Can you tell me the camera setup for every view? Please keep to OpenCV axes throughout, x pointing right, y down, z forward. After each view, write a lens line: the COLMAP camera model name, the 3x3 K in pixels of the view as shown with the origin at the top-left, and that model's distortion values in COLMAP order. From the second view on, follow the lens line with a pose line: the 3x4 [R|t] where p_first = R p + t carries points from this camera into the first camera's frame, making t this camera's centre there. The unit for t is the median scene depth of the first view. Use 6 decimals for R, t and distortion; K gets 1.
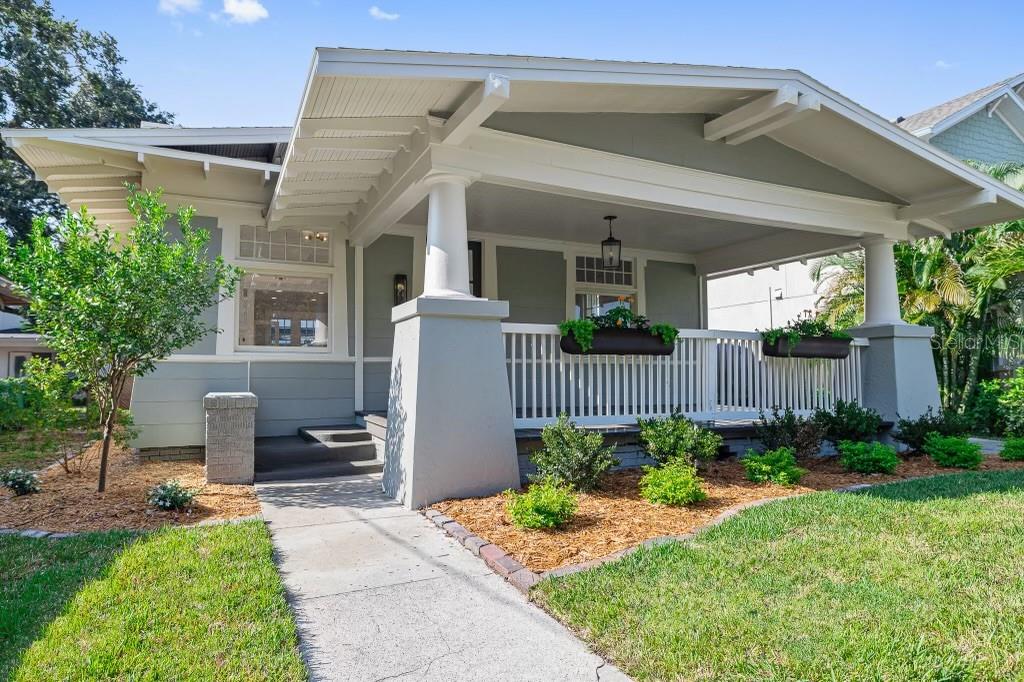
lens RADIAL K [[605.7, 0, 512.0], [0, 605.7, 345.2], [0, 0, 1]] dist [-0.002277, 0.000287]
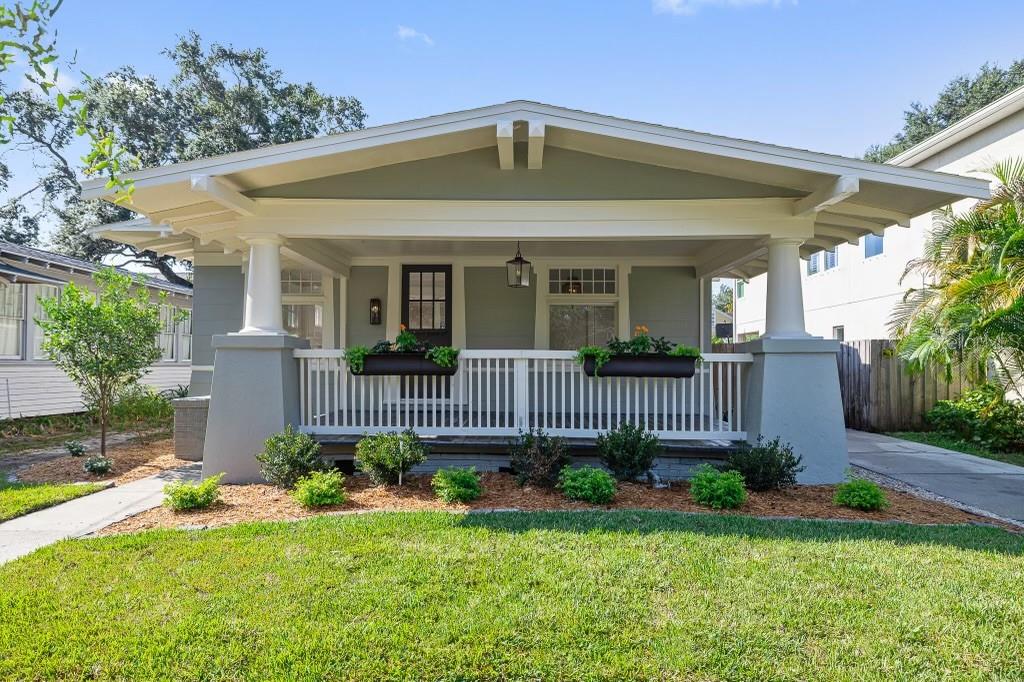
lens RADIAL K [[592.7, 0, 506.9], [0, 592.7, 347.1], [0, 0, 1]] dist [0.023517, -0.000087]
pose [[0.895603, -0.005240, -0.444824, 0.631253], [0.014642, 0.999736, 0.017704, -0.040105], [0.444613, -0.022369, 0.895443, 0.057473]]
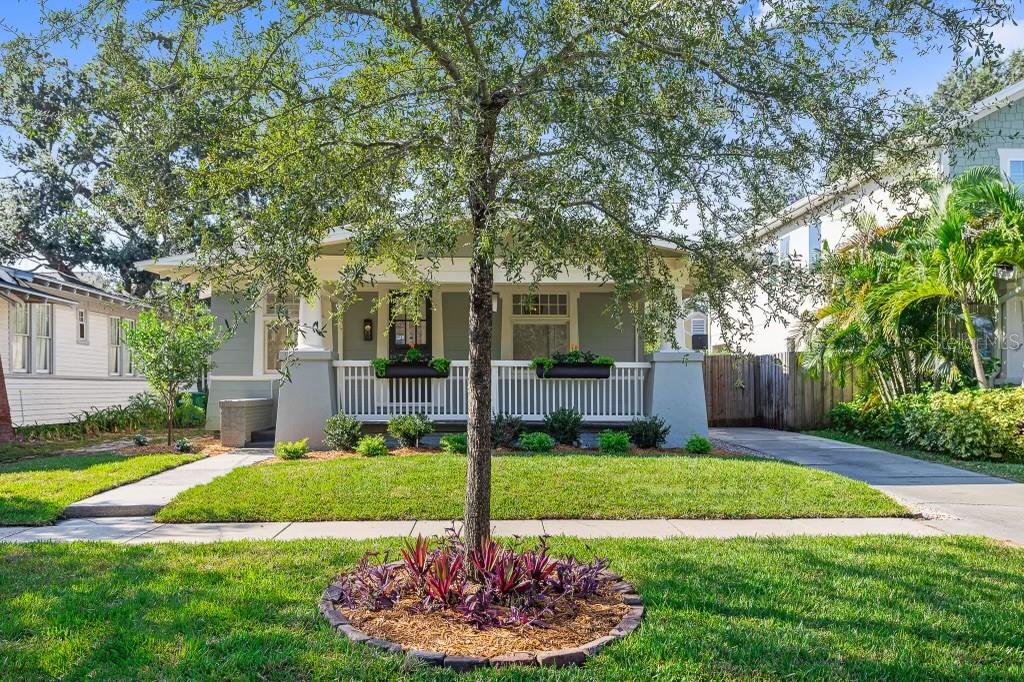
lens RADIAL K [[808.2, 0, 511.2], [0, 808.2, 344.1], [0, 0, 1]] dist [0.004739, 0.000877]
pose [[0.923289, -0.017470, -0.383708, 0.952606], [0.017585, 0.999840, -0.003210, -0.048408], [0.383703, -0.003784, 0.923449, -0.713079]]
